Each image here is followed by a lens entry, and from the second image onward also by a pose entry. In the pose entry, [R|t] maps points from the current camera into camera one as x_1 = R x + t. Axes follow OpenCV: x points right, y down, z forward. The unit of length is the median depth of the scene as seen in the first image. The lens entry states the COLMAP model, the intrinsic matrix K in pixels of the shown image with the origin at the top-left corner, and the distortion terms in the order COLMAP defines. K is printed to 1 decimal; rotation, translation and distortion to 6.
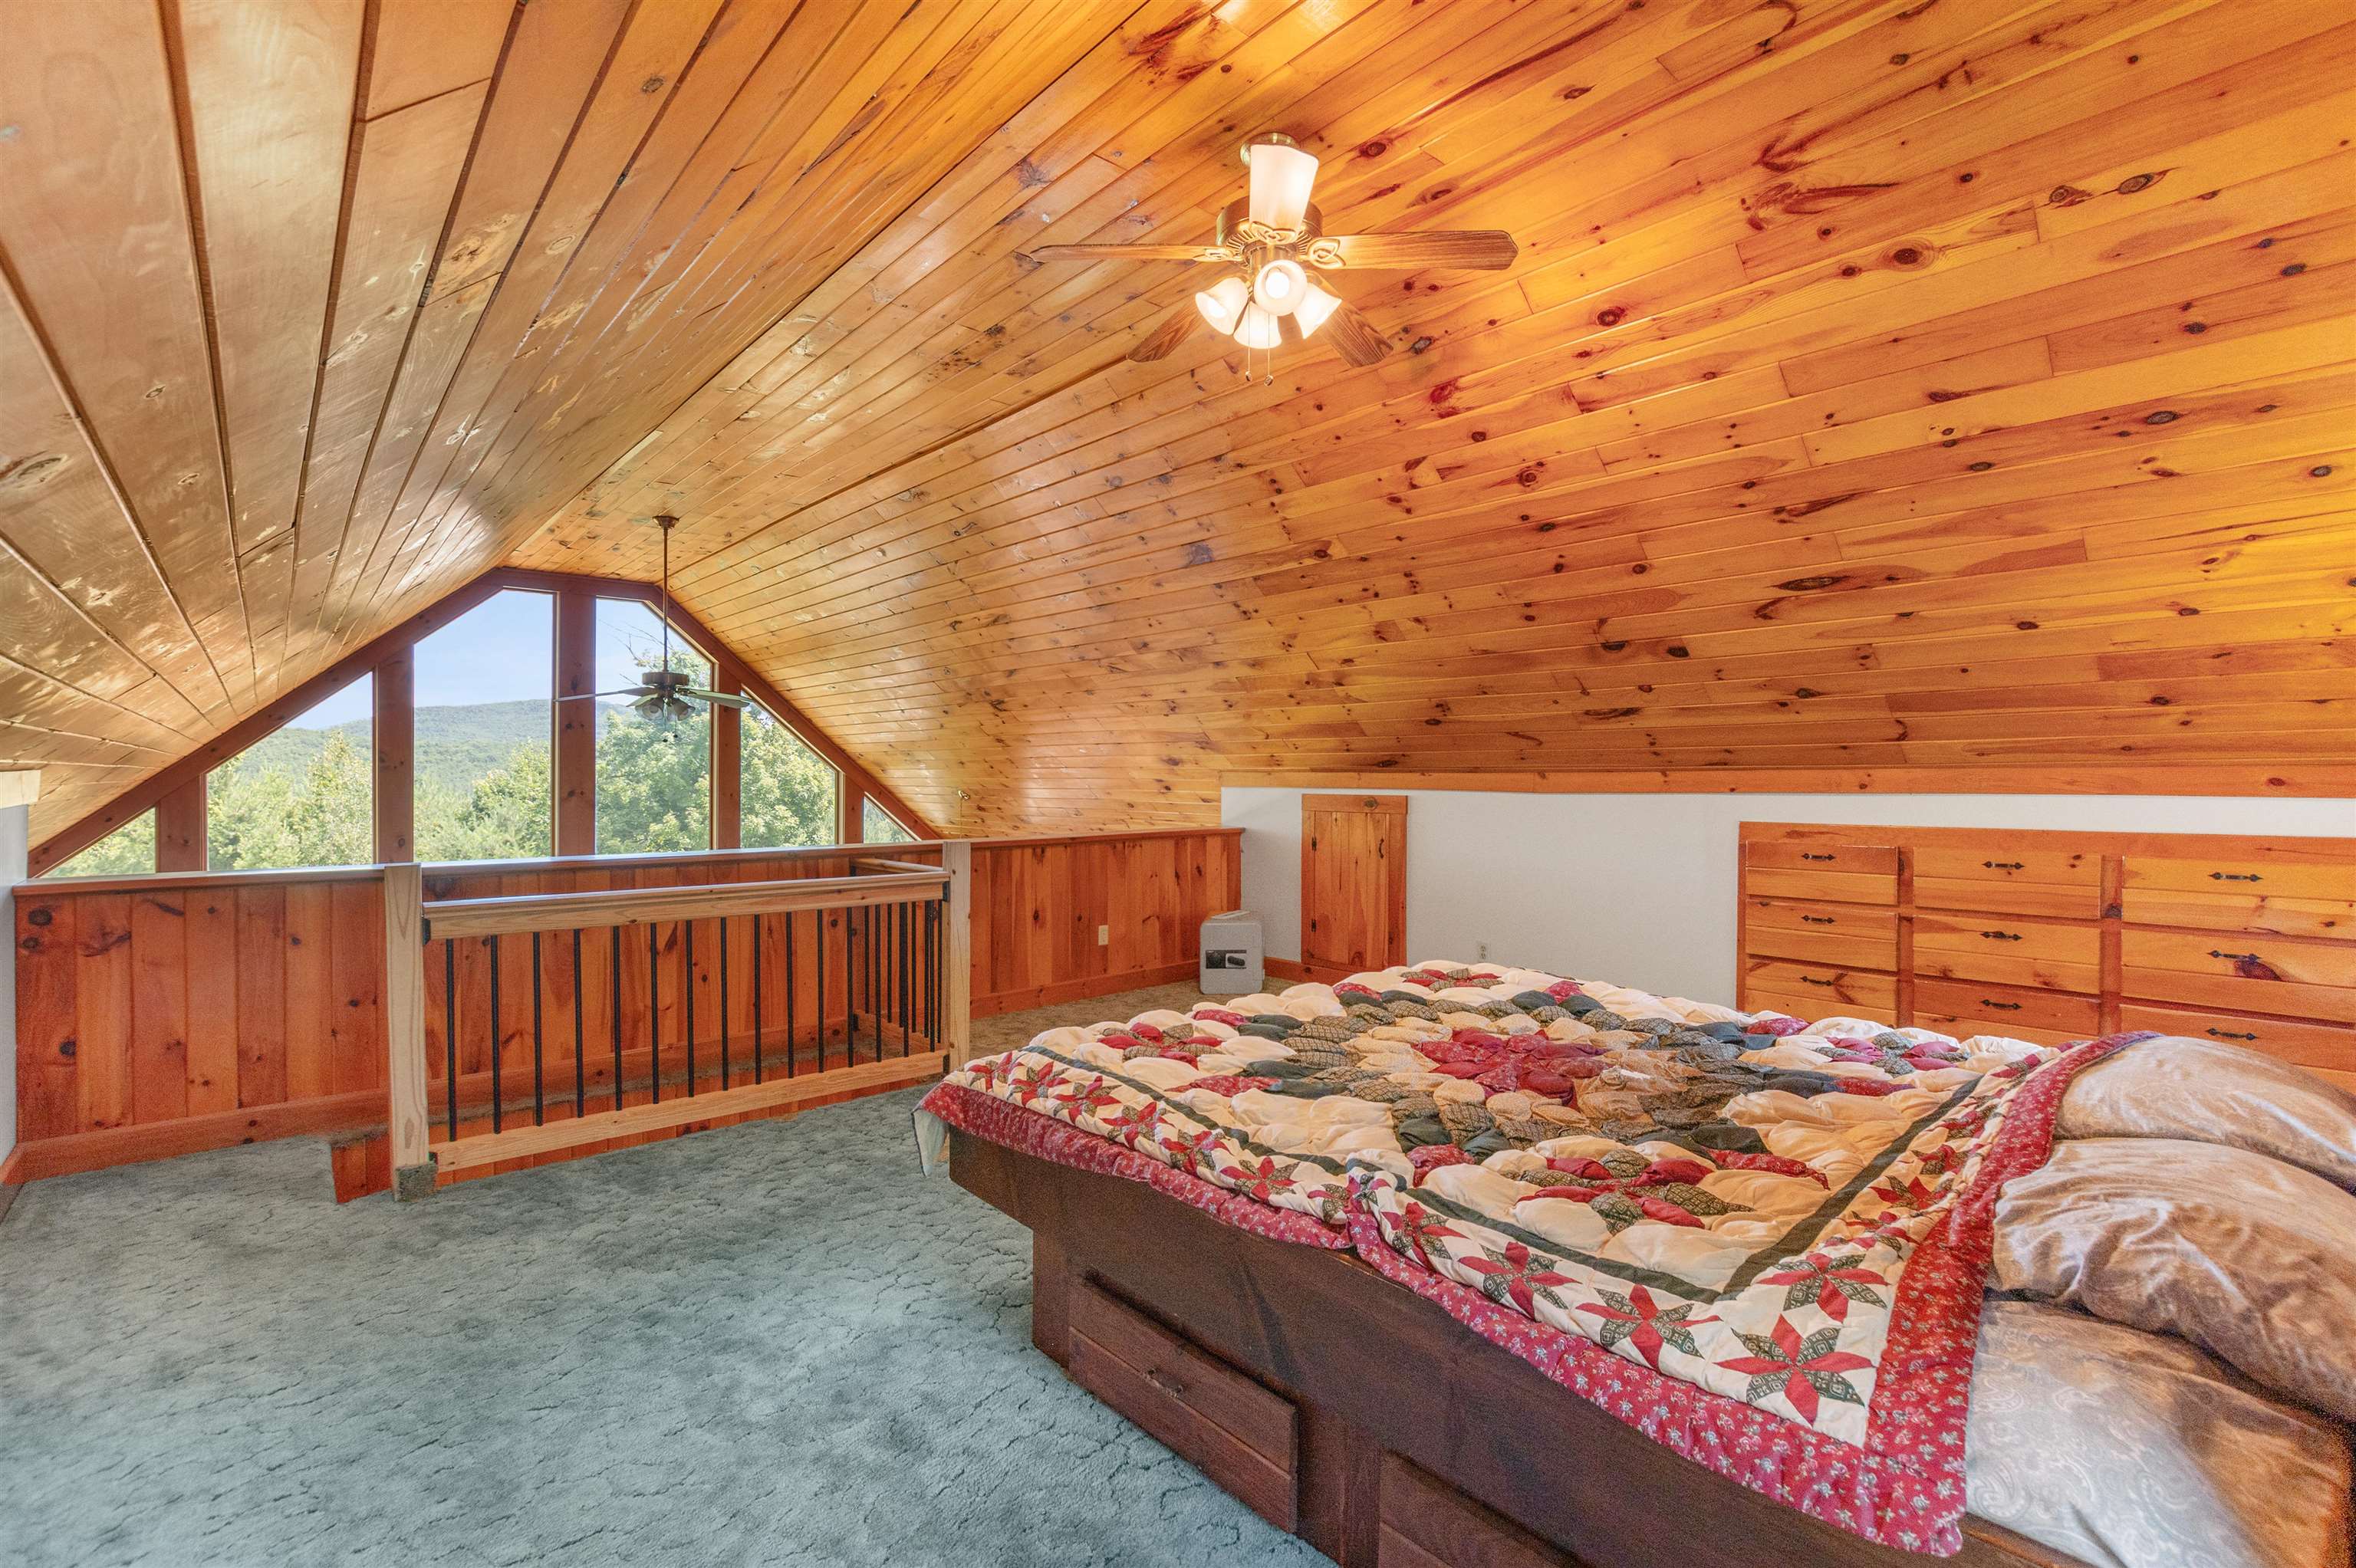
lens RADIAL K [[1041.6, 0, 1192.7], [0, 1041.6, 775.8], [0, 0, 1]] dist [-0.025148, -0.000065]
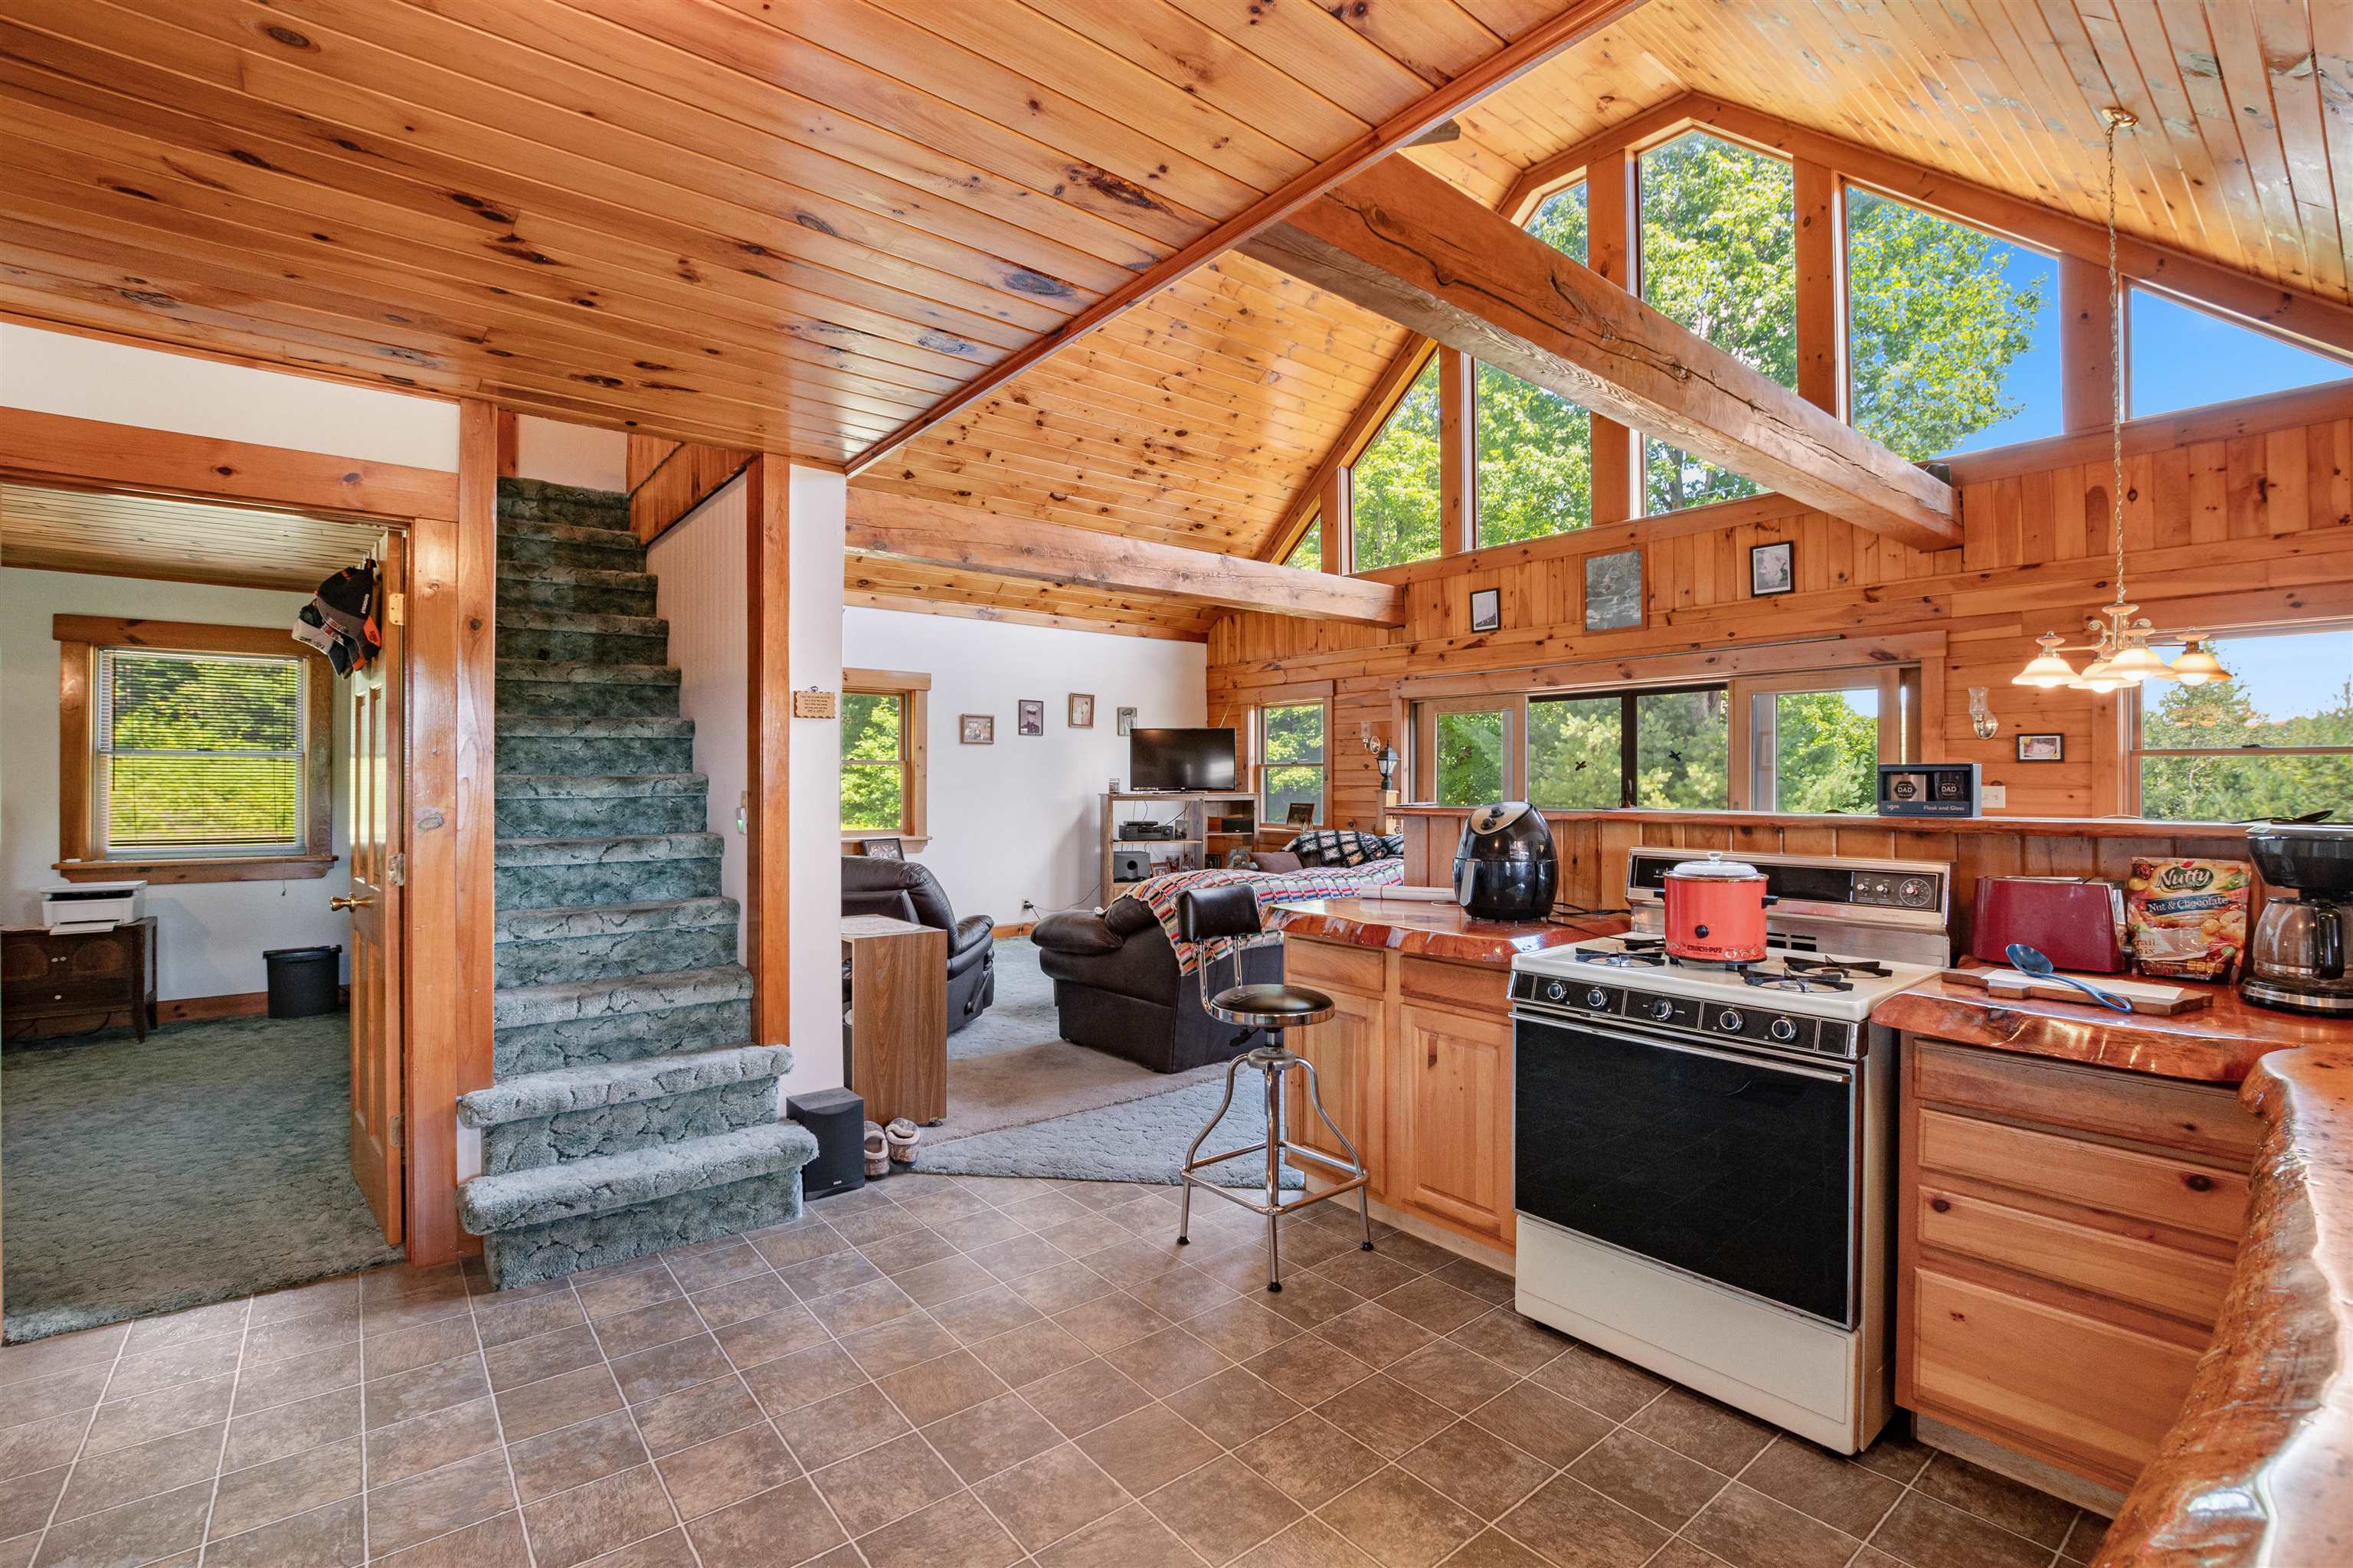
lens RADIAL K [[1049.3, 0, 1176.6], [0, 1049.3, 774.0], [0, 0, 1]] dist [-0.038835, 0.006682]
pose [[-0.063092, -0.004632, -0.997997, 0.315092], [-0.002240, 0.999987, -0.004500, 0.468215], [0.998005, 0.001952, -0.063102, 1.165625]]
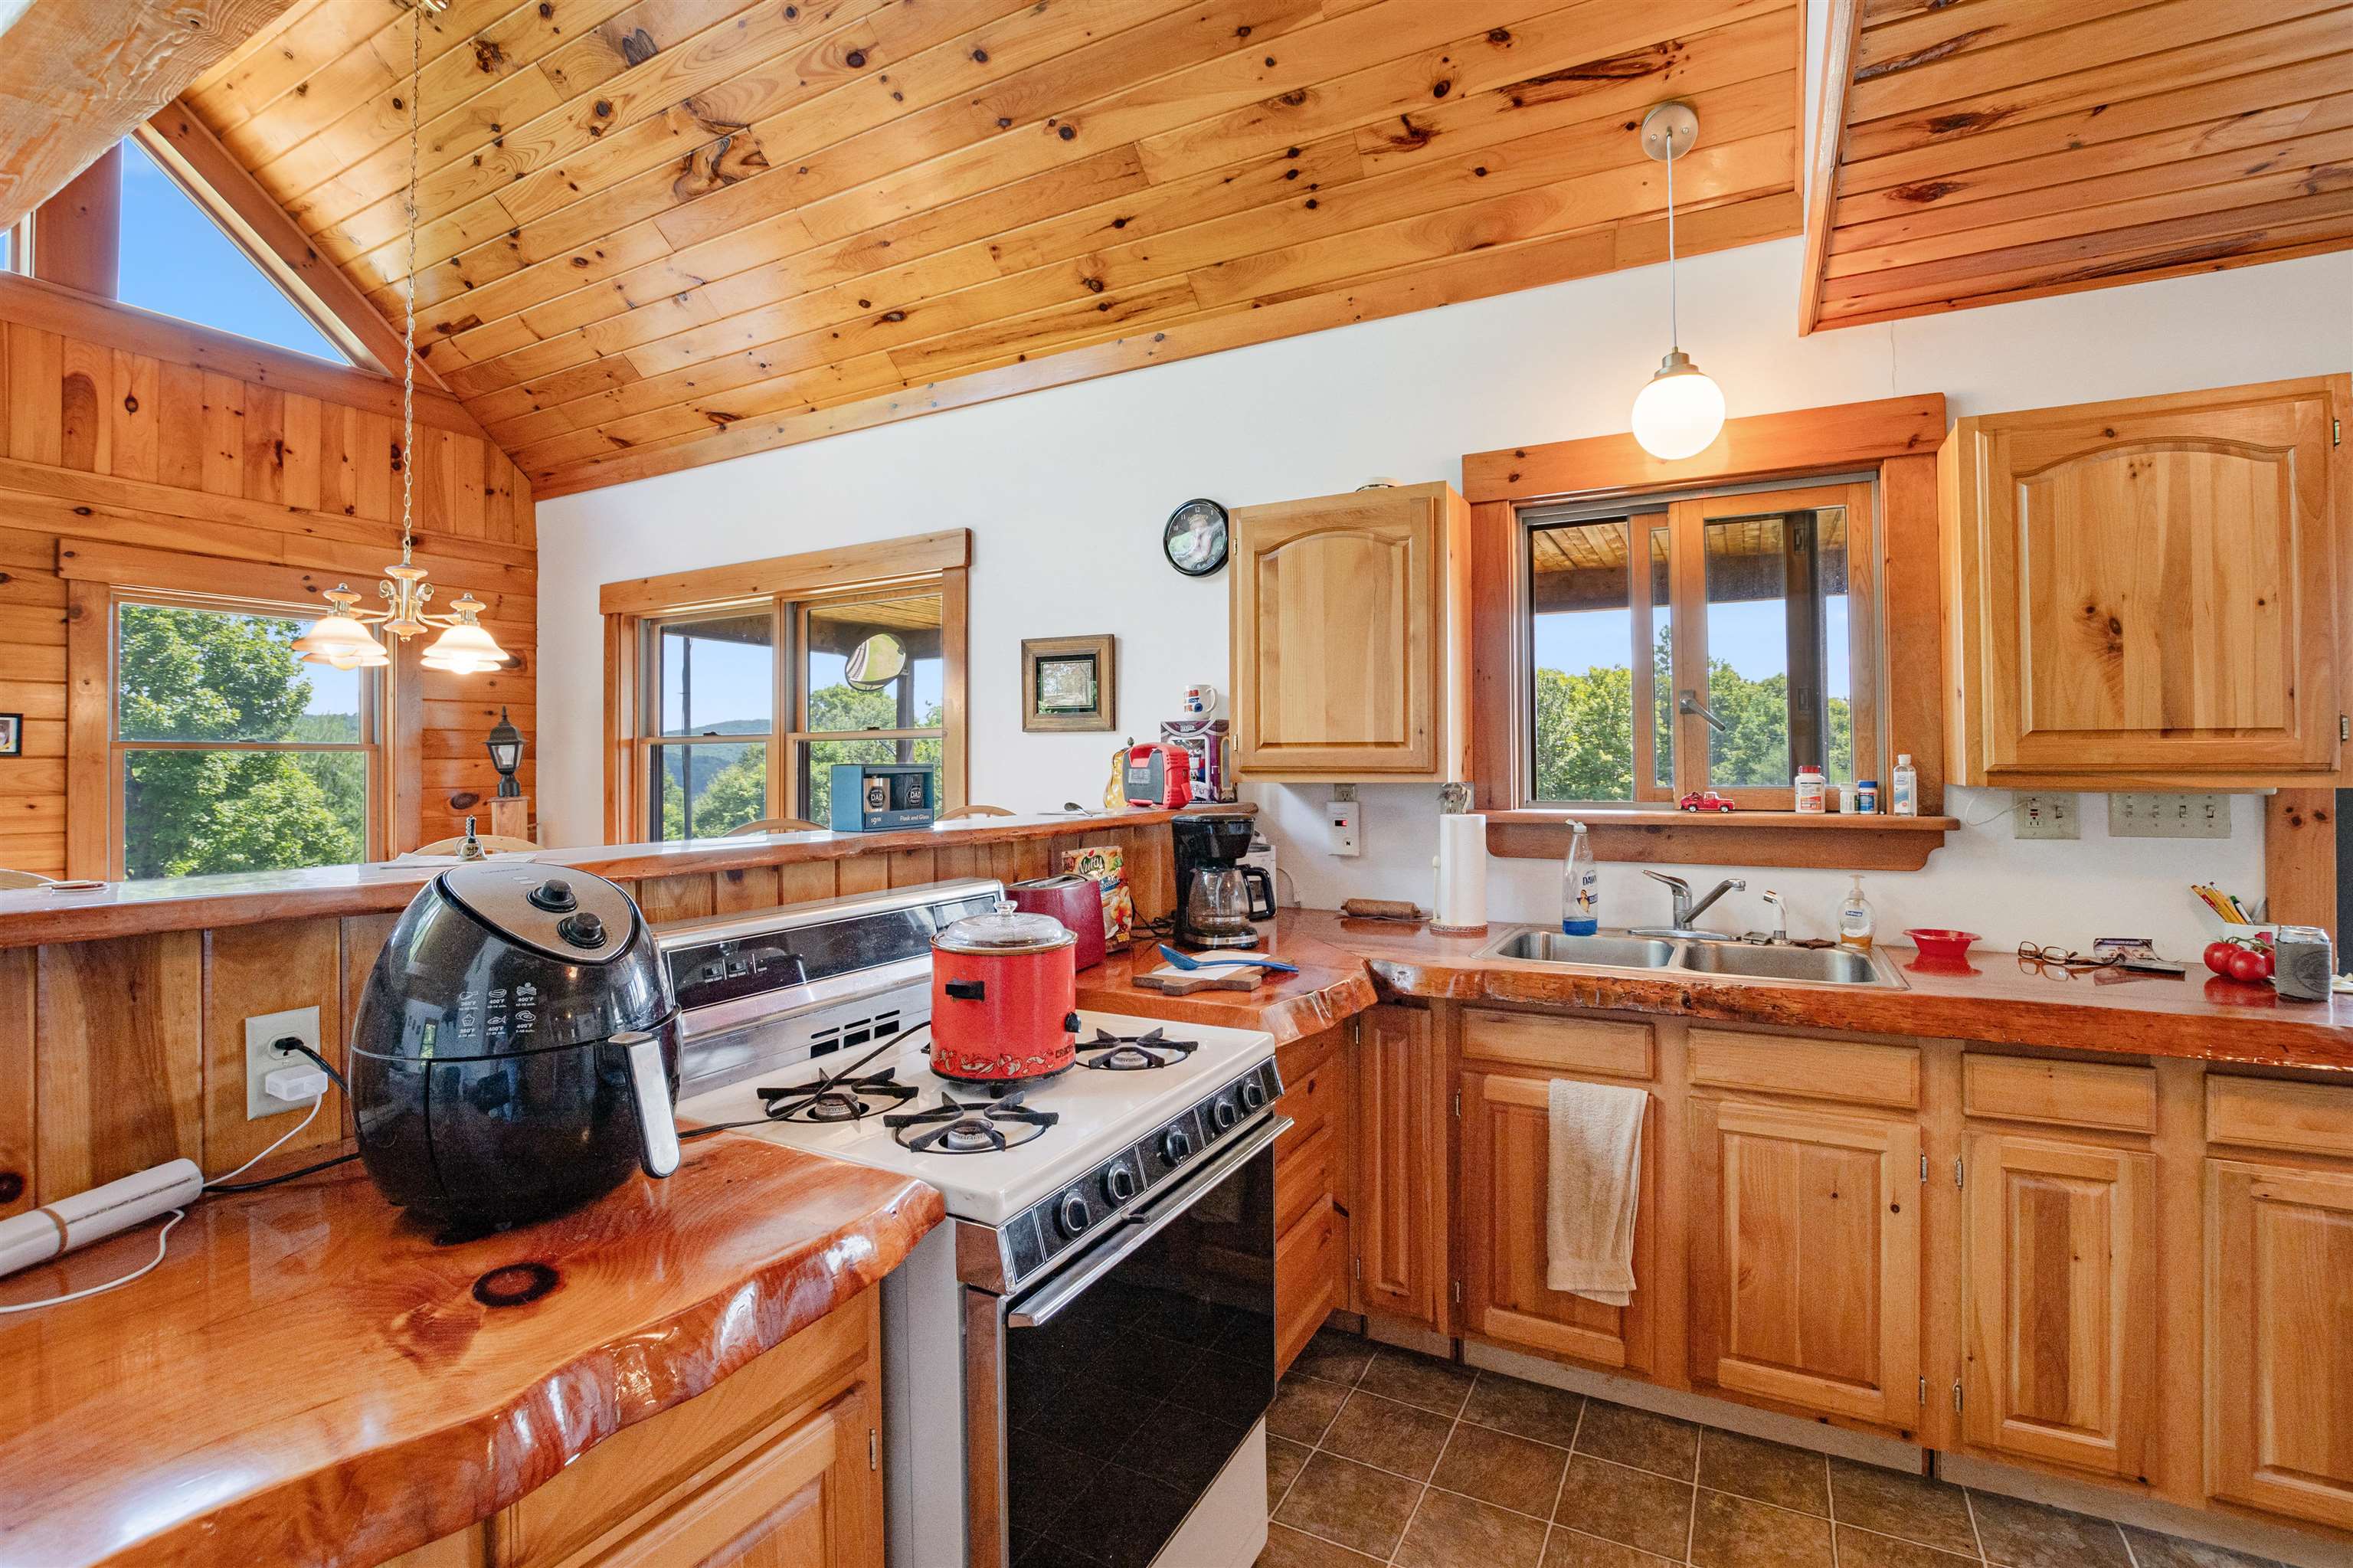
lens RADIAL K [[1058.2, 0, 1189.4], [0, 1058.2, 751.8], [0, 0, 1]] dist [-0.036191, 0.006077]
pose [[0.942906, -0.002122, 0.333051, -0.178350], [0.007187, 0.999876, -0.013977, 0.462666], [-0.332980, 0.015573, 0.942805, 1.079471]]
